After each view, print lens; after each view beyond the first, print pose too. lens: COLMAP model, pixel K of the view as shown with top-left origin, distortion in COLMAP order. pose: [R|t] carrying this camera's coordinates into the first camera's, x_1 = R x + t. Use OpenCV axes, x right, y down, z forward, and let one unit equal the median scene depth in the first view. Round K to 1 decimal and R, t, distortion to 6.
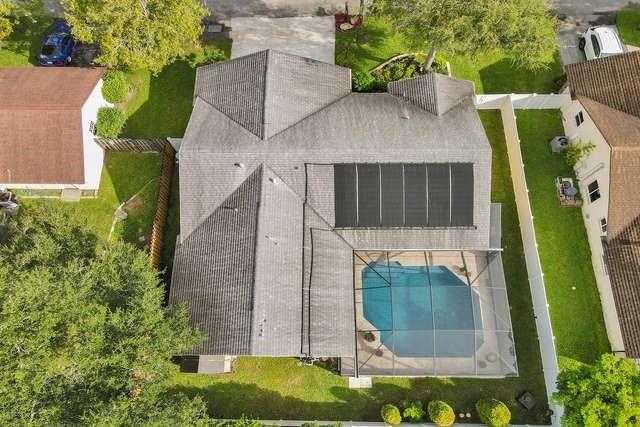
lens RADIAL K [[448.8, 0, 318.2], [0, 448.8, 222.8], [0, 0, 1]] dist [0.007359, 0.001779]
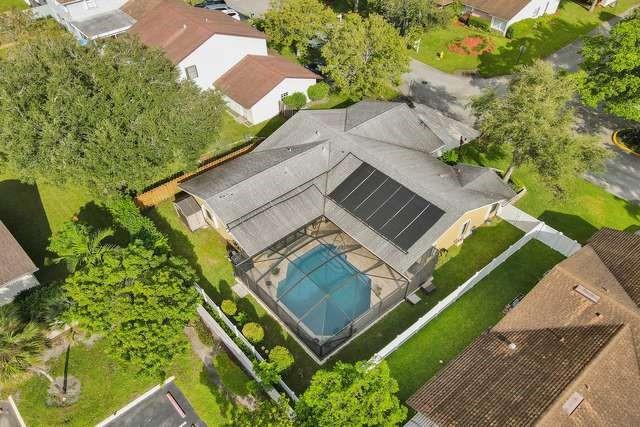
lens RADIAL K [[529.5, 0, 320.0], [0, 529.5, 213.5], [0, 0, 1]] dist [0.002436, -0.000007]
pose [[0.627027, 0.522463, -0.577815, 0.869613], [-0.732613, 0.647628, -0.209419, 0.353314], [0.264795, 0.554626, 0.788843, -0.103767]]
